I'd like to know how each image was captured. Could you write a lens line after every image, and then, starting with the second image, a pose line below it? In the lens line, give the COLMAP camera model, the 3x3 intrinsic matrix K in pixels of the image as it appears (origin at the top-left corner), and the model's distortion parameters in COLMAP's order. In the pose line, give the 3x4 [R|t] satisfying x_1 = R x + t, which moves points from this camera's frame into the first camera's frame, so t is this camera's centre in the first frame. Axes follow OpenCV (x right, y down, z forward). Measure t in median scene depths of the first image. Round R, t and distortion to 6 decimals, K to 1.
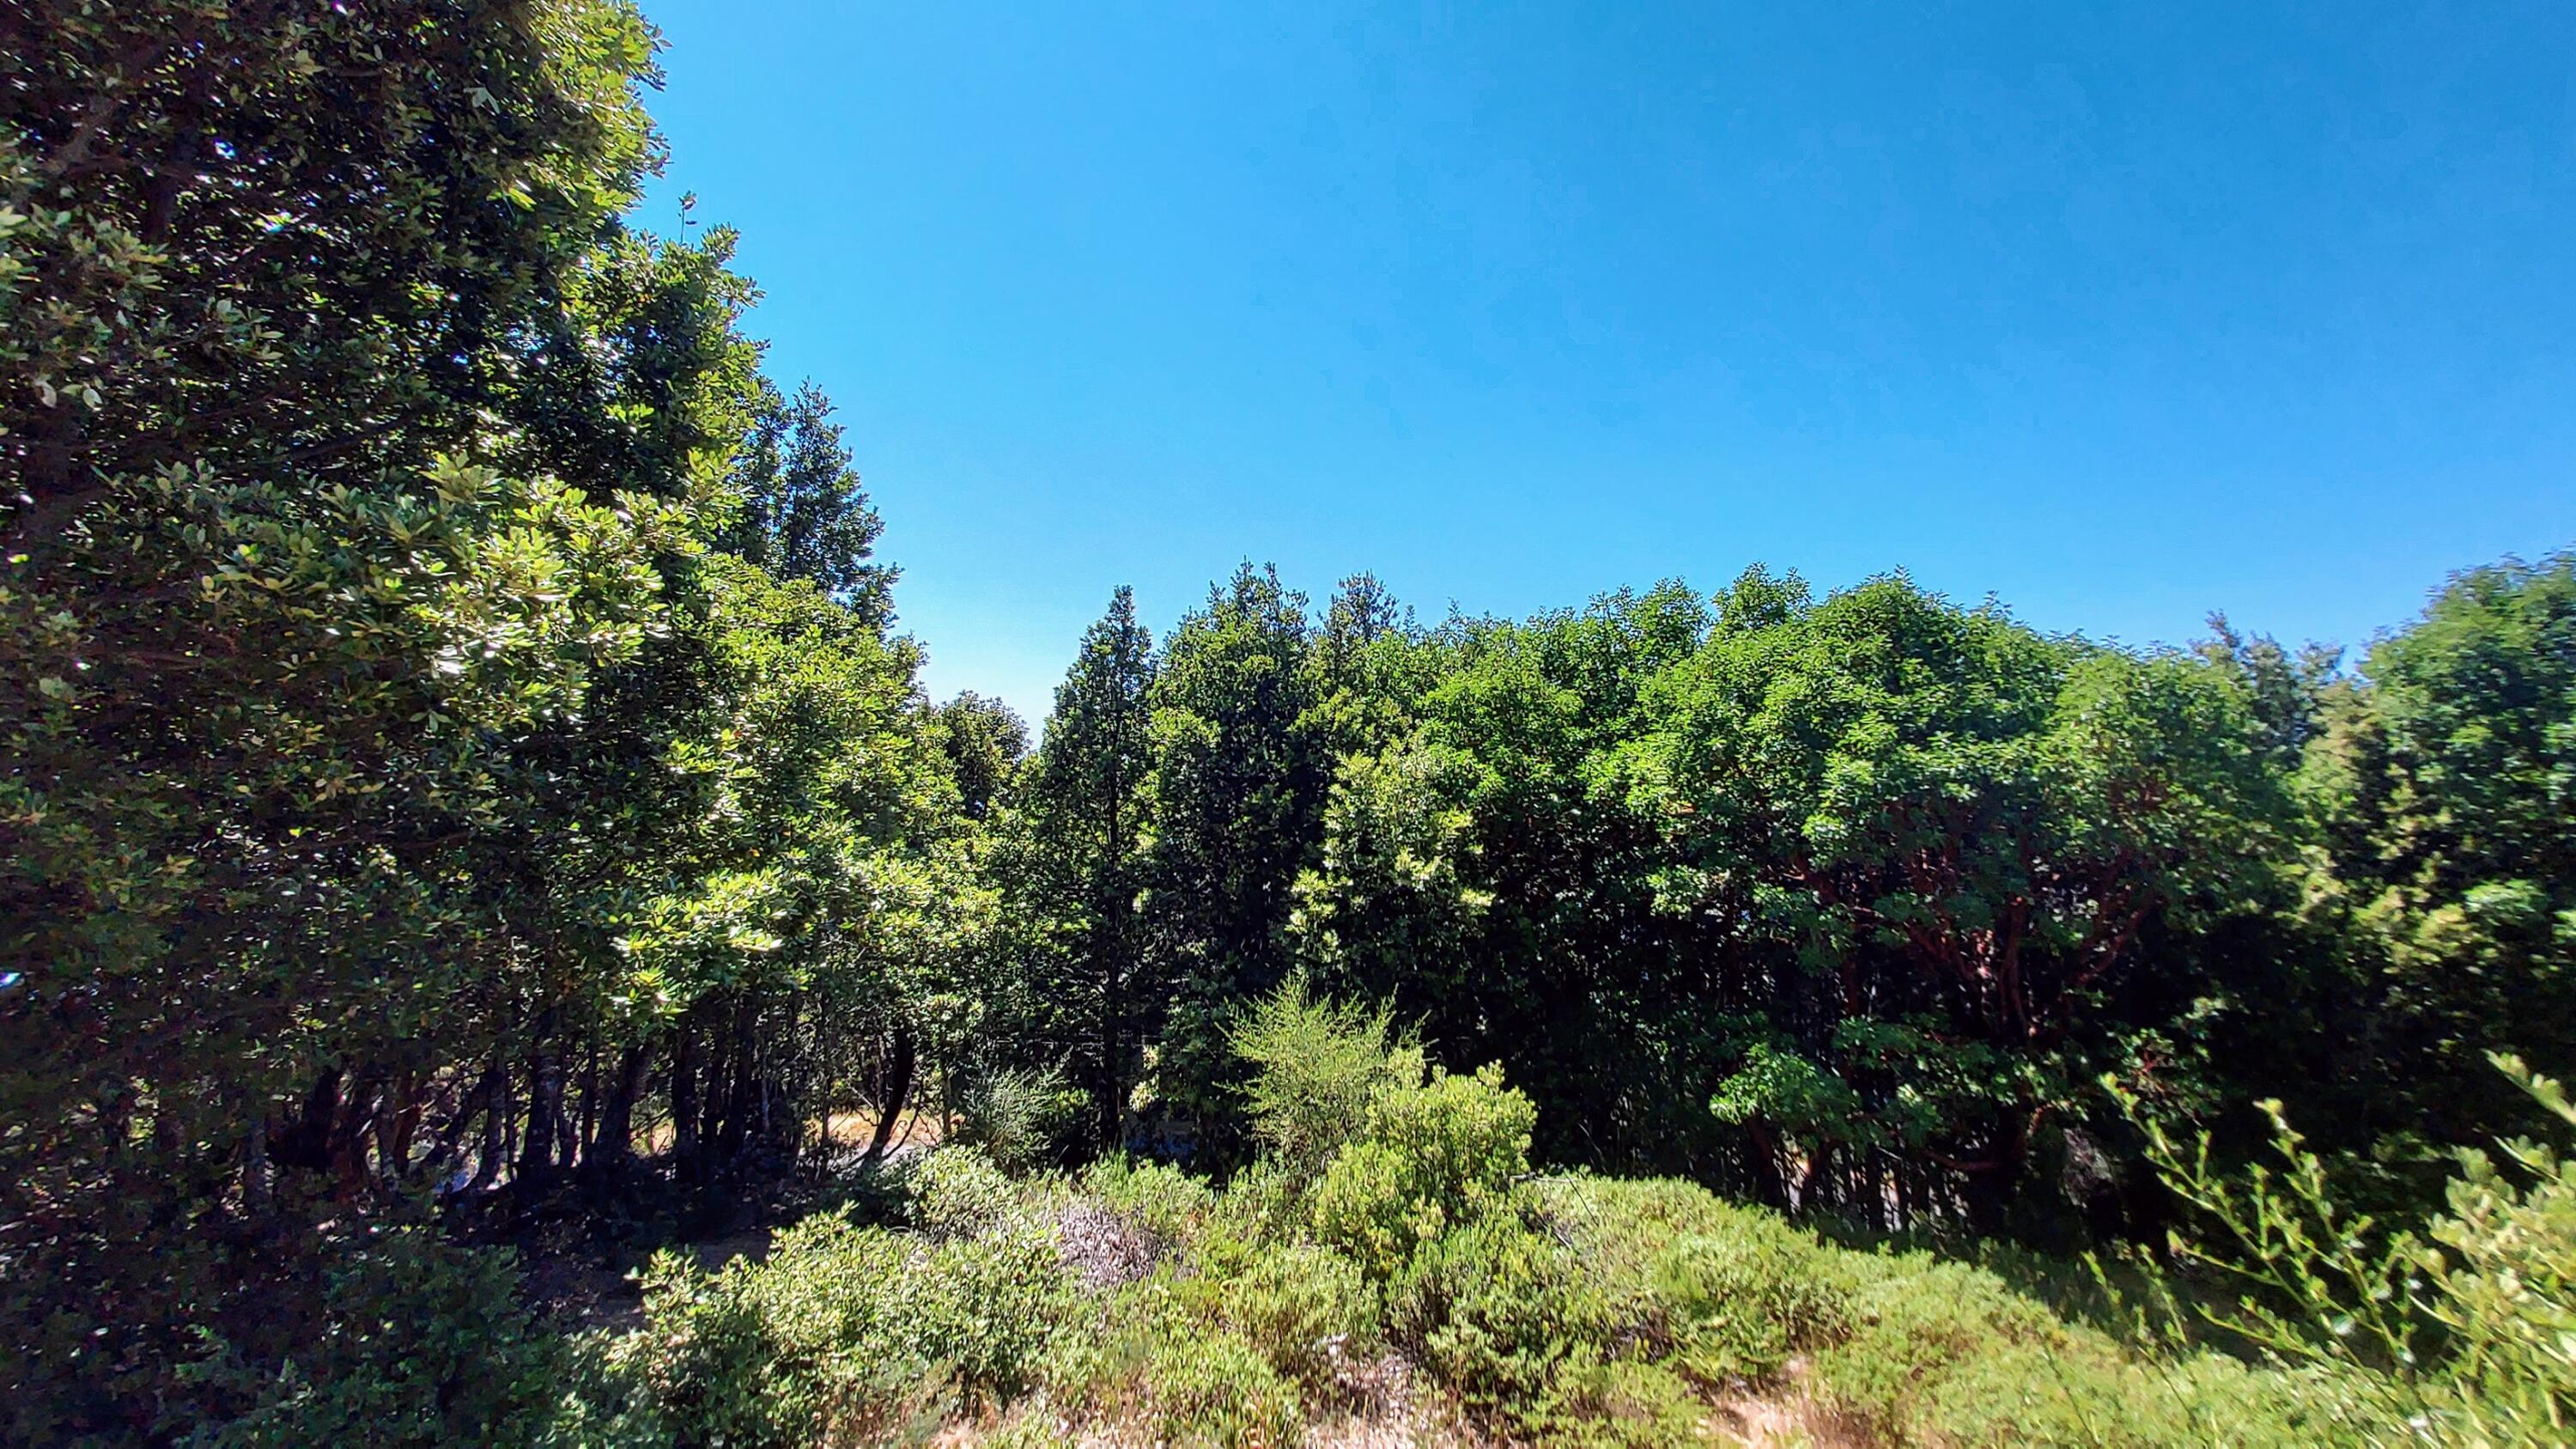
lens RADIAL K [[1013.9, 0, 1337.9], [0, 1013.9, 737.3], [0, 0, 1]] dist [0.000973, -0.000637]
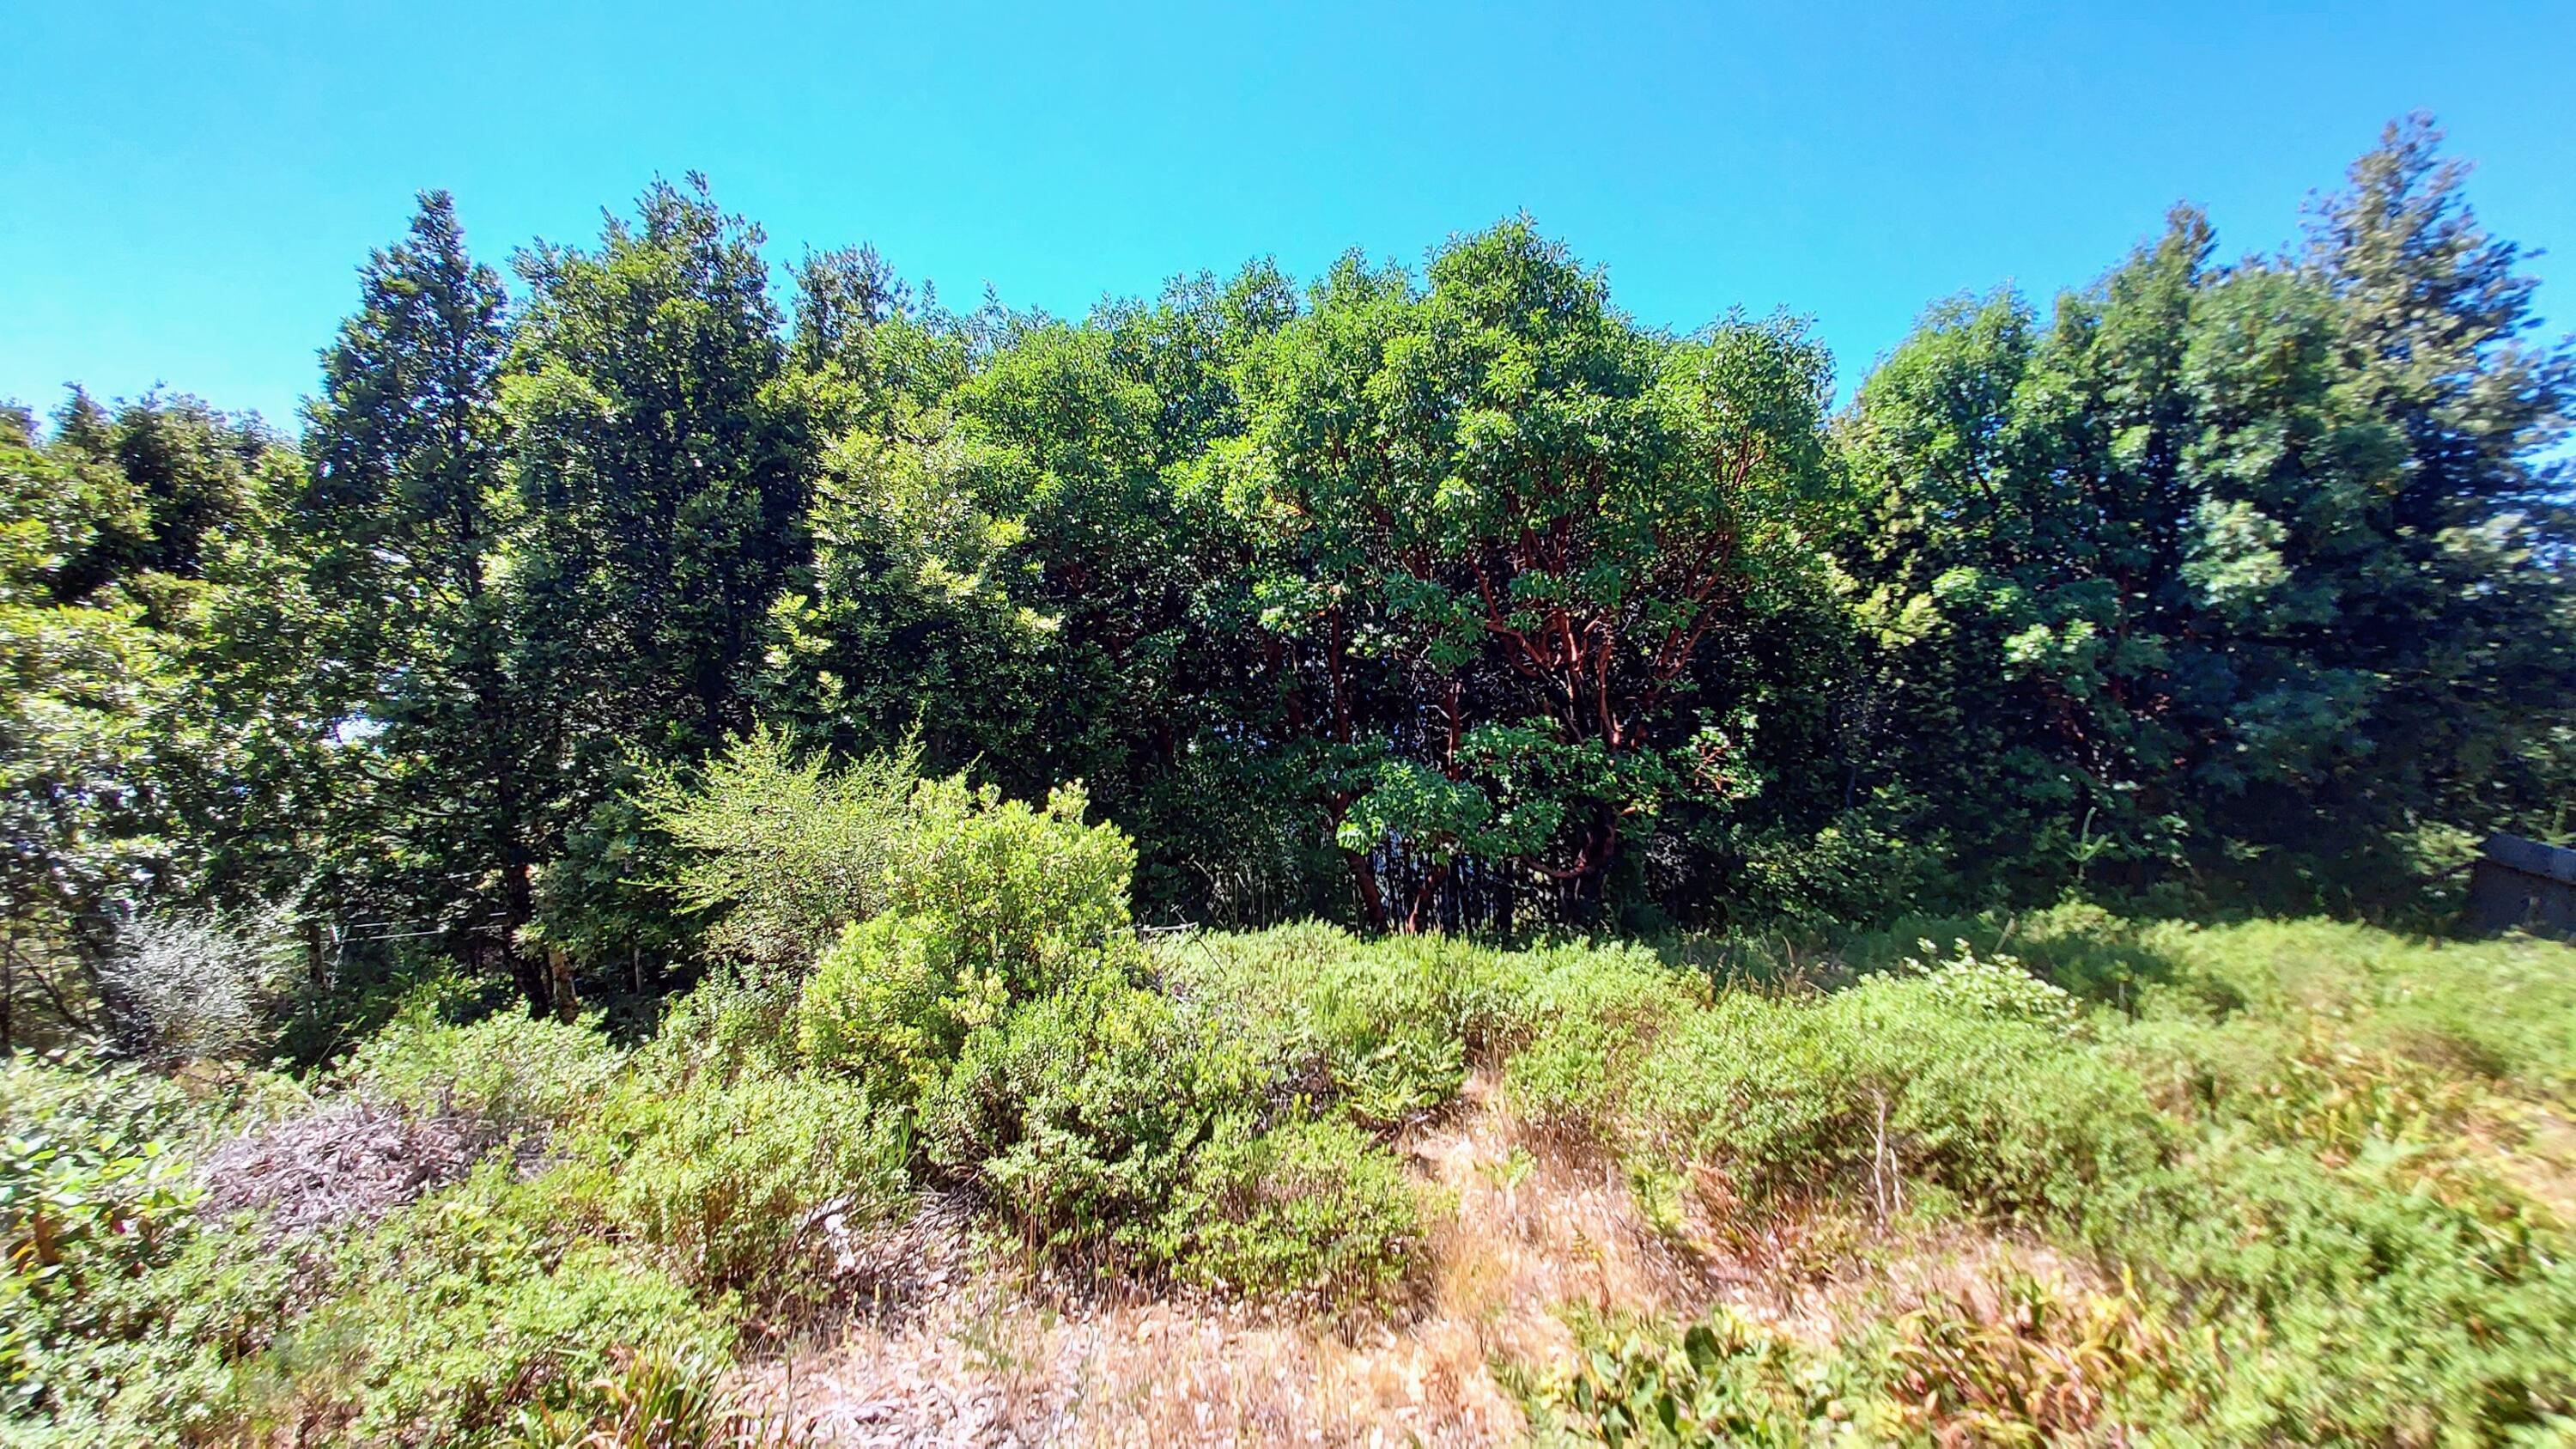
lens RADIAL K [[1013.9, 0, 1338.8], [0, 1013.9, 743.6], [0, 0, 1]] dist [0.000973, -0.000637]
pose [[0.914698, -0.083784, 0.395358, 0.032523], [0.018654, 0.985984, 0.165791, 0.124325], [-0.403707, -0.144274, 0.903441, 0.203359]]
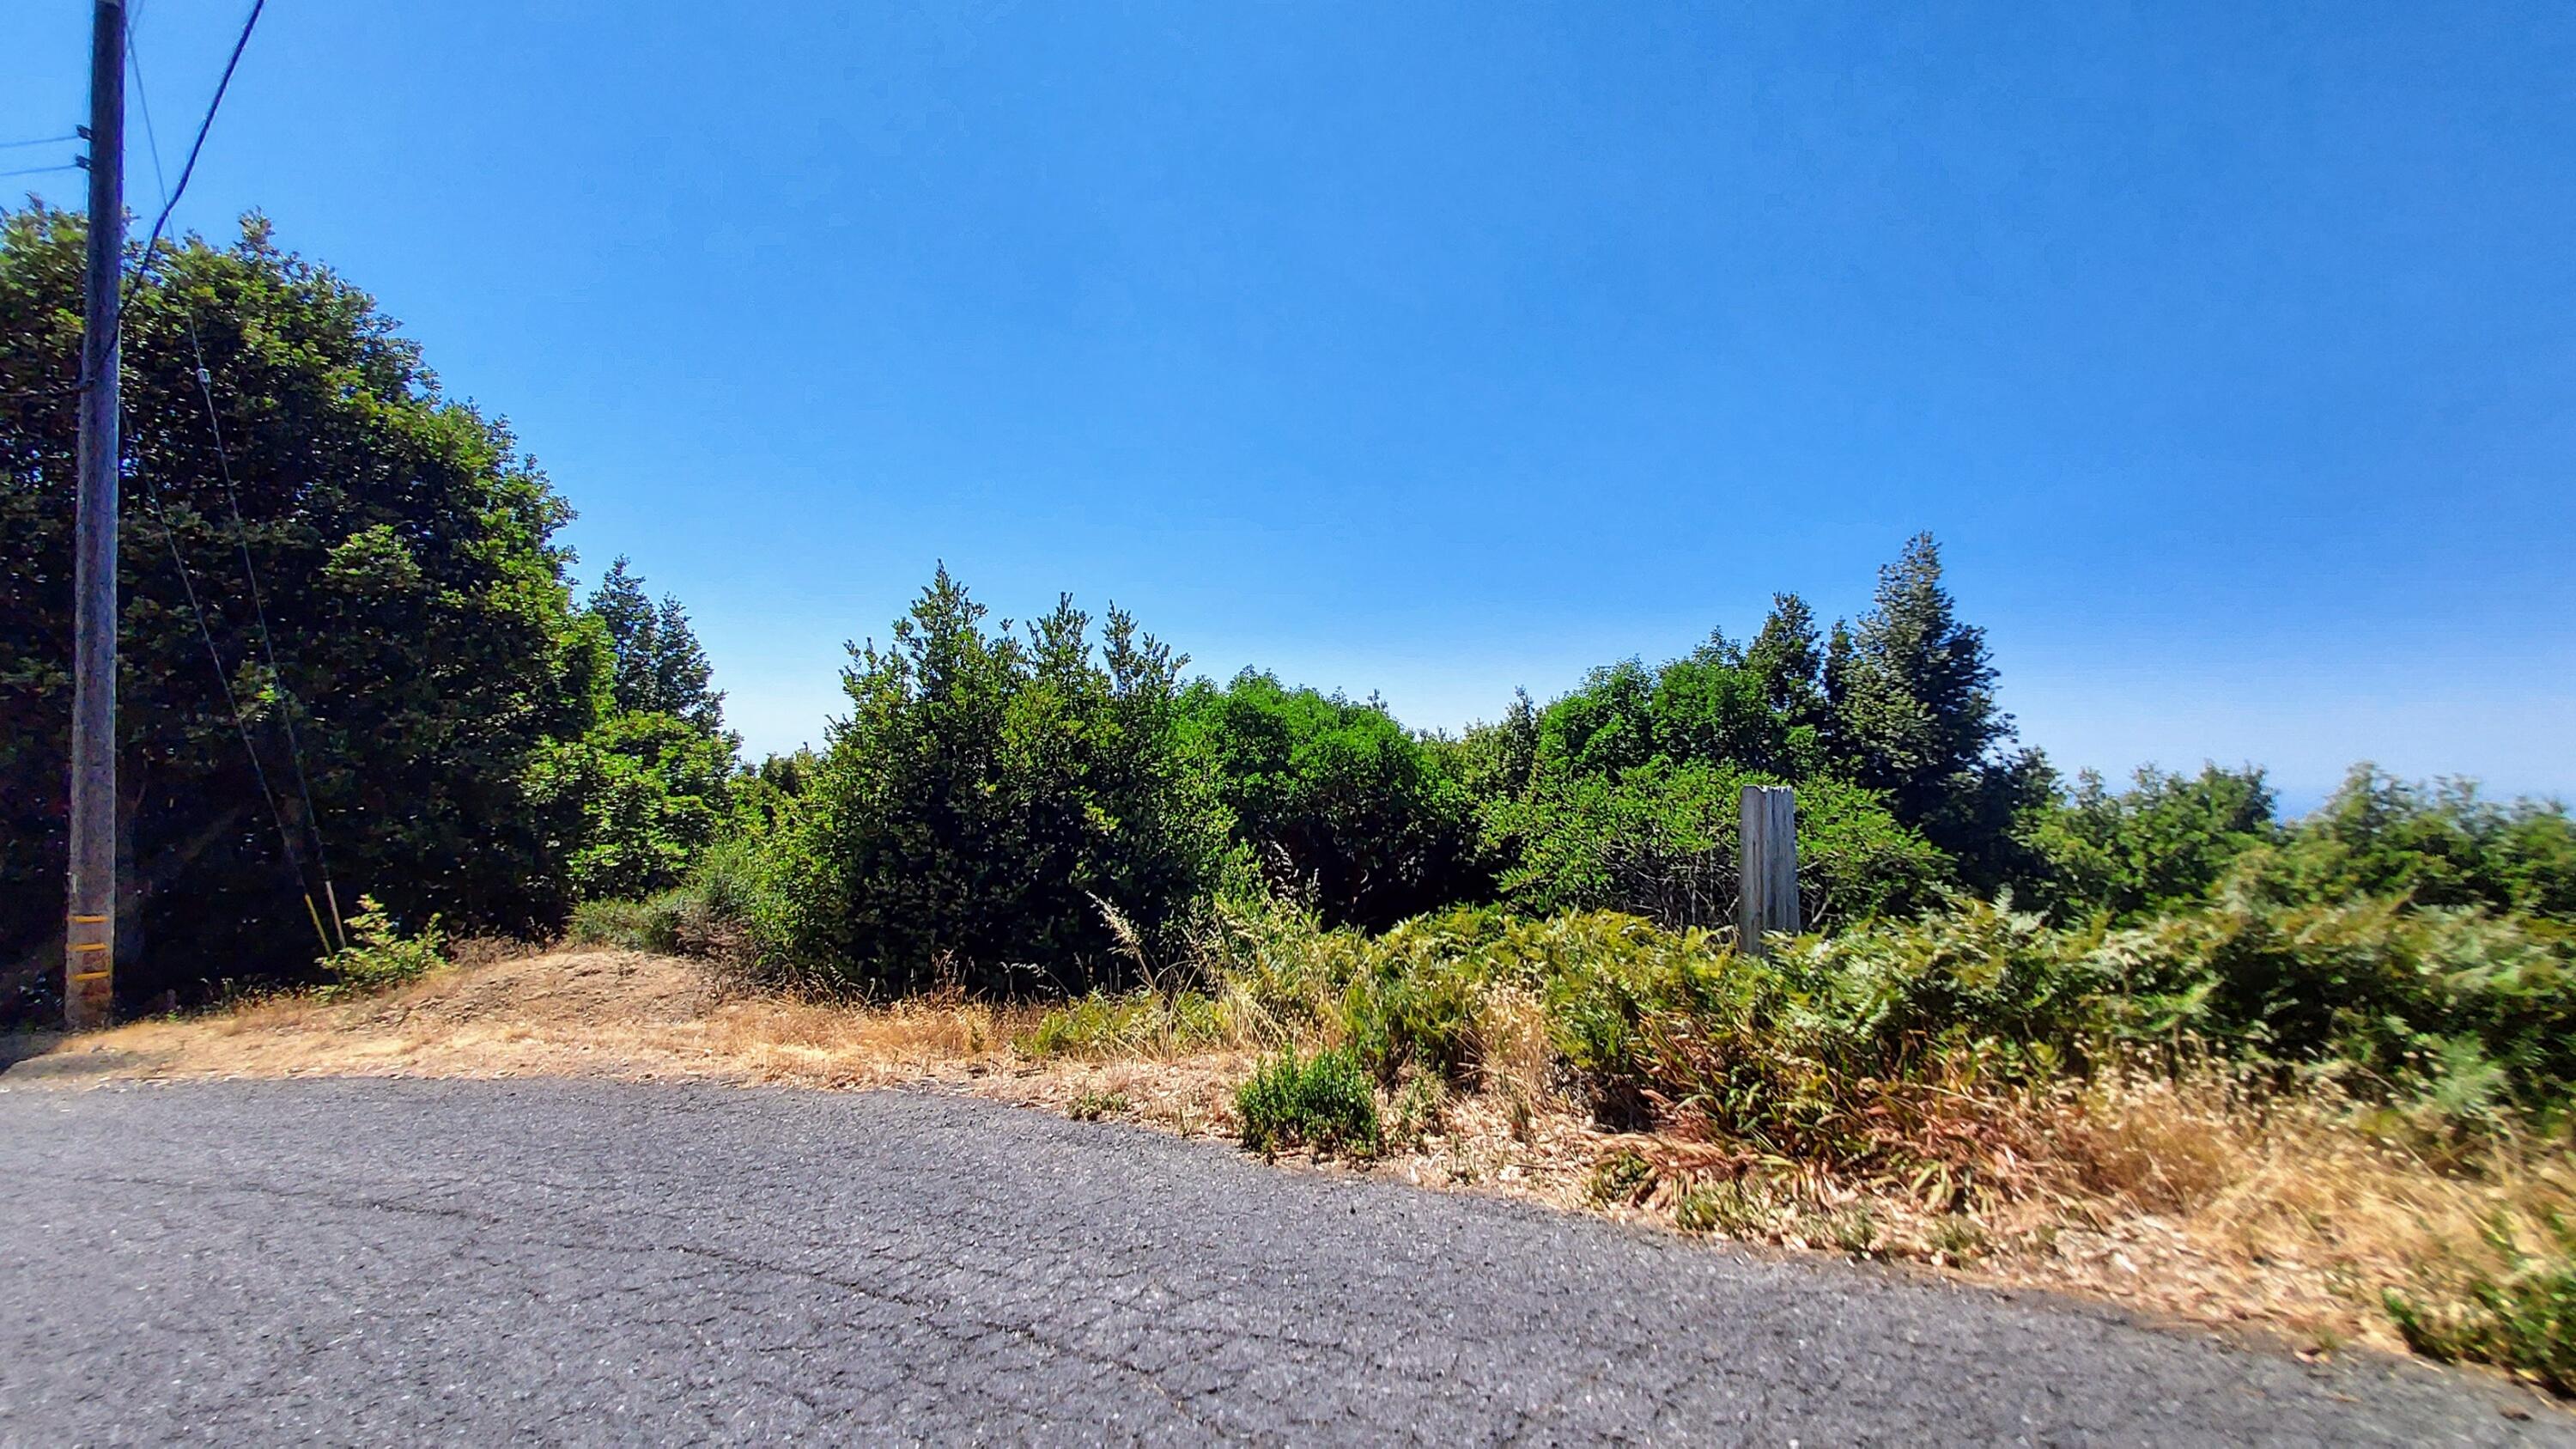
lens RADIAL K [[1013.9, 0, 1320.3], [0, 1013.9, 744.5], [0, 0, 1]] dist [0.000973, -0.000637]
pose [[0.999294, -0.032273, 0.019210, 0.610616], [0.032307, 0.999477, -0.001445, -0.040825], [-0.019153, 0.002065, 0.999814, -0.852492]]
